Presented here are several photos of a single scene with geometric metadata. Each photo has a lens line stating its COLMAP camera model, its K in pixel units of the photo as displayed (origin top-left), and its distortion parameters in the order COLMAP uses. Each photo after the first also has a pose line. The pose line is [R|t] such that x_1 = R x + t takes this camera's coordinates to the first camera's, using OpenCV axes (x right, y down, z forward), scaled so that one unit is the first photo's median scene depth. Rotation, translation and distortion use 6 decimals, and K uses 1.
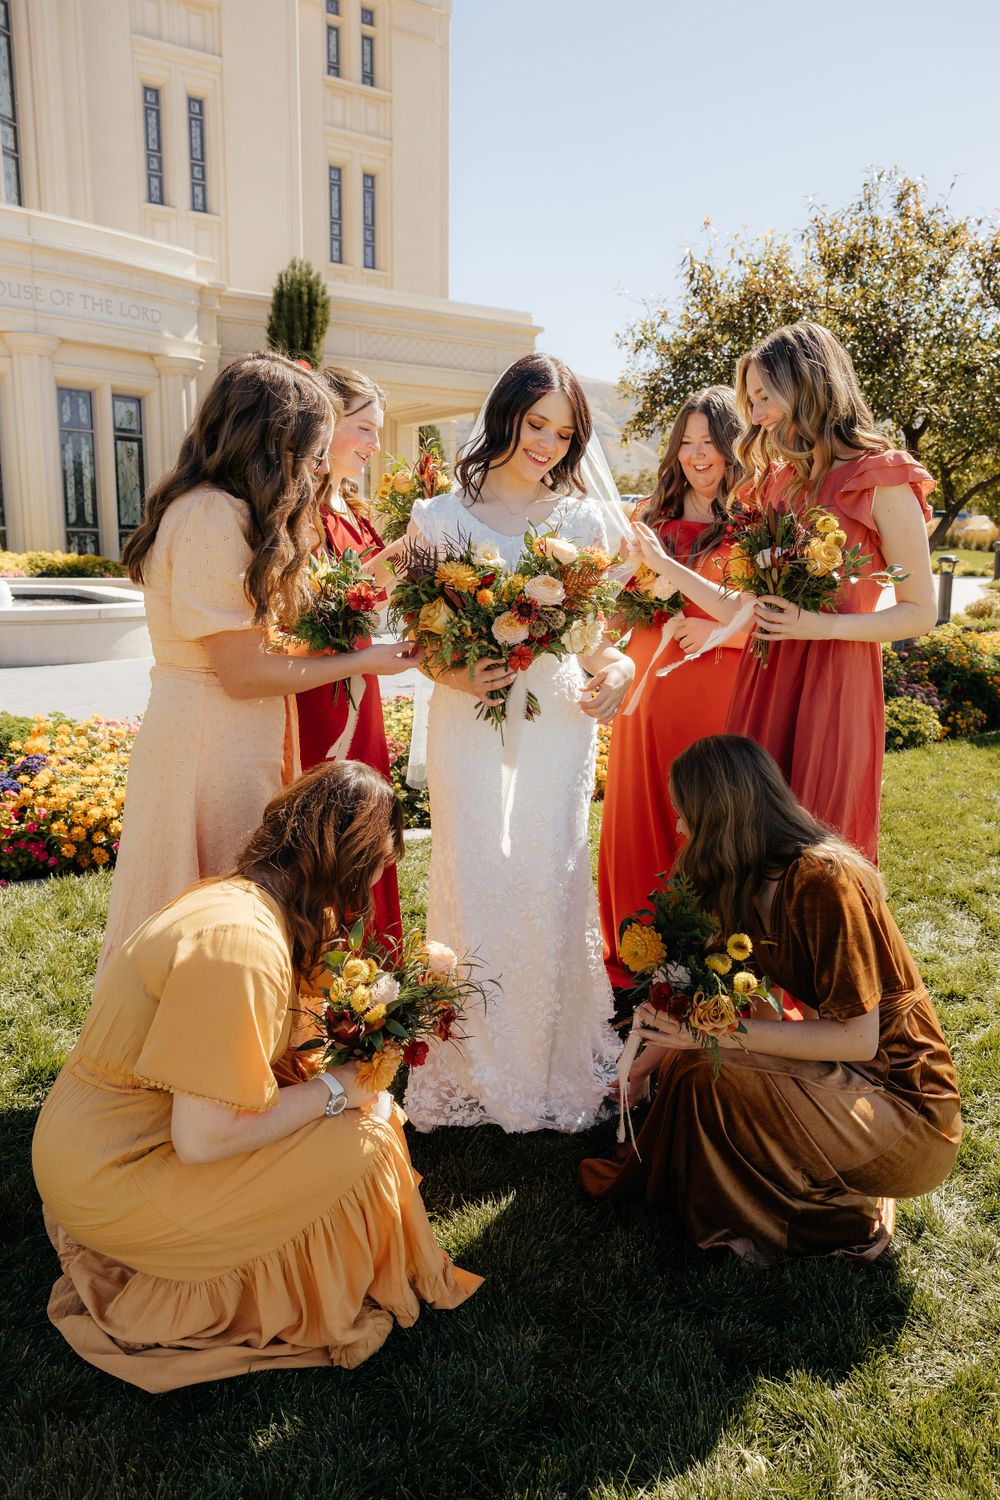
lens RADIAL K [[1060.0, 0, 496.8], [0, 1060.0, 747.4], [0, 0, 1]] dist [-0.006266, 0.013364]
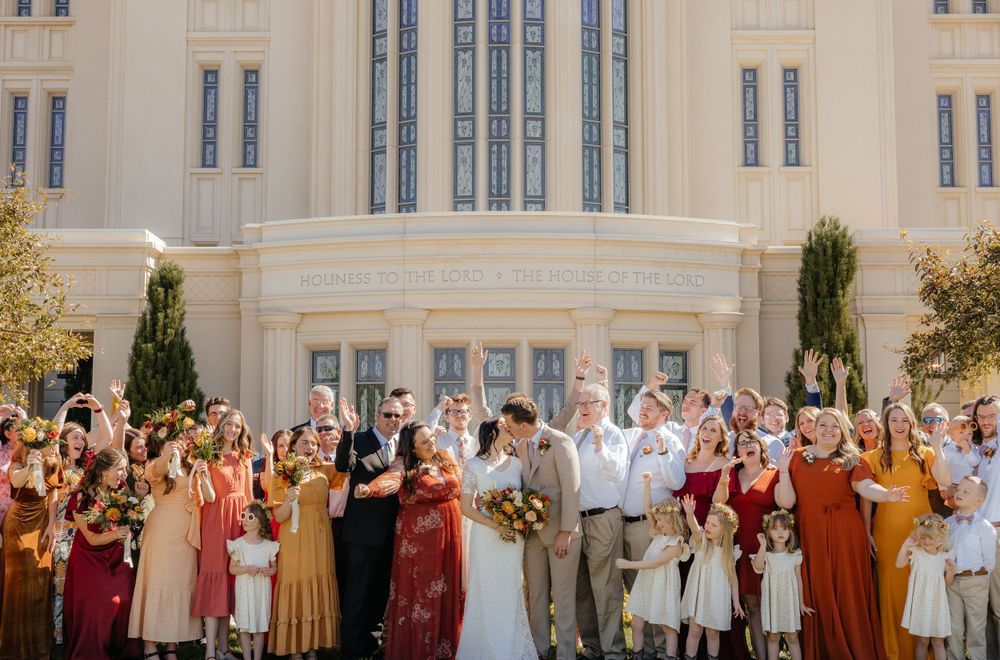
lens RADIAL K [[1310.9, 0, 493.0], [0, 1310.9, 348.4], [0, 0, 1]] dist [0.016450, 0.000000]
pose [[0.833950, -0.067095, -0.547746, 0.247174], [-0.092677, 0.961455, -0.258872, 0.041507], [0.544003, 0.266650, 0.795587, -0.202719]]
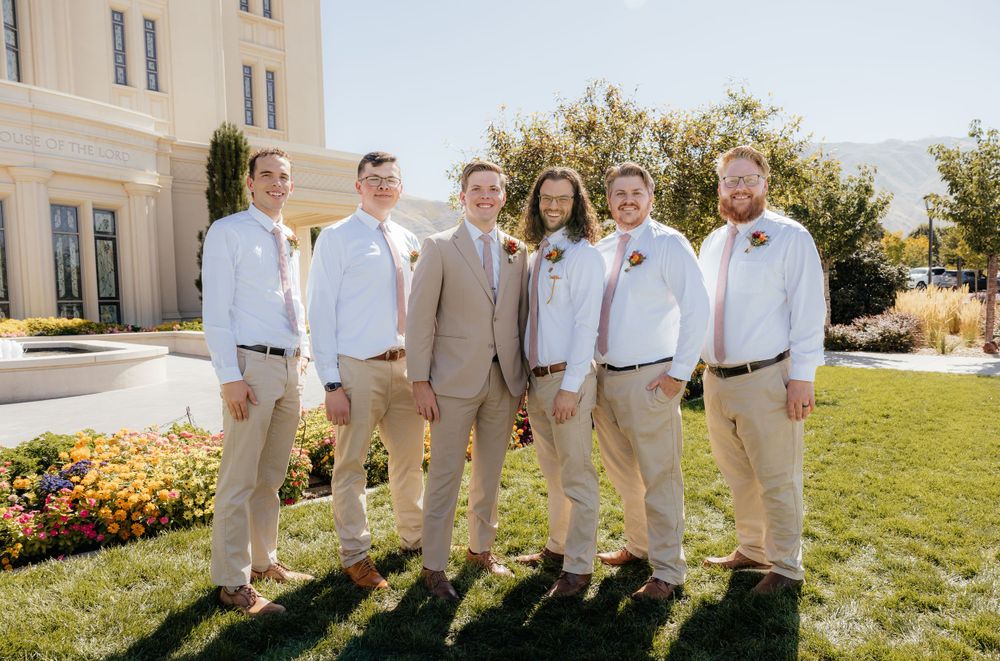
lens RADIAL K [[685.0, 0, 508.0], [0, 685.0, 343.8], [0, 0, 1]] dist [0.007399, 0.001447]
pose [[0.976925, -0.047529, 0.208226, -0.013528], [0.073020, 0.990503, -0.116496, 0.000227], [-0.200712, 0.129013, 0.971118, -0.000865]]
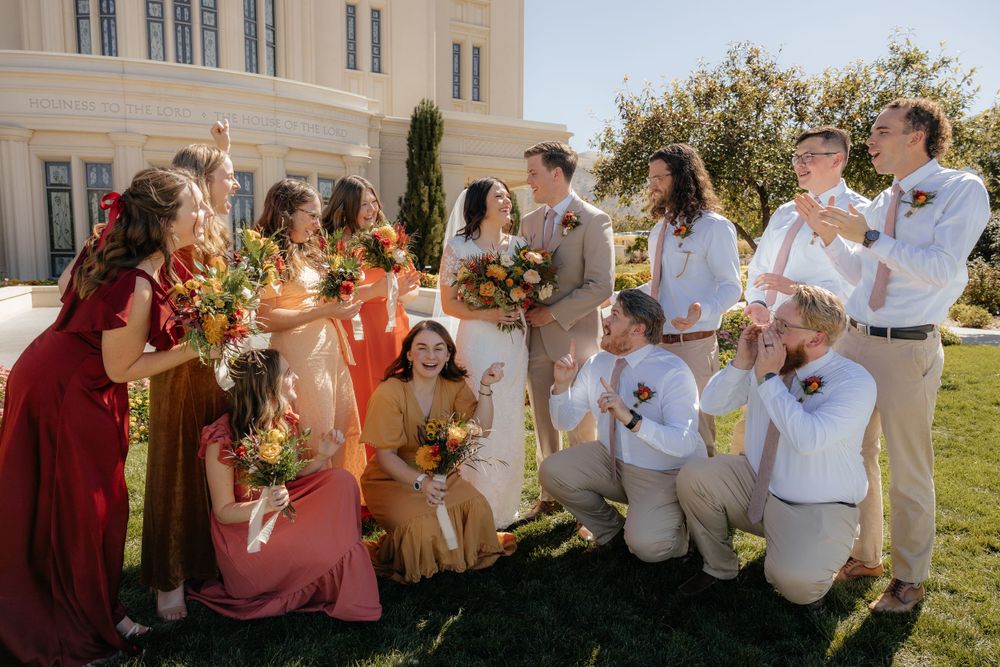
lens RADIAL K [[664.8, 0, 496.4], [0, 664.8, 334.0], [0, 0, 1]] dist [0.007832, 0.000280]
pose [[0.994727, 0.004173, -0.102472, 0.038161], [-0.012566, 0.996603, -0.081395, 0.005484], [0.101784, 0.082254, 0.991400, -0.026923]]
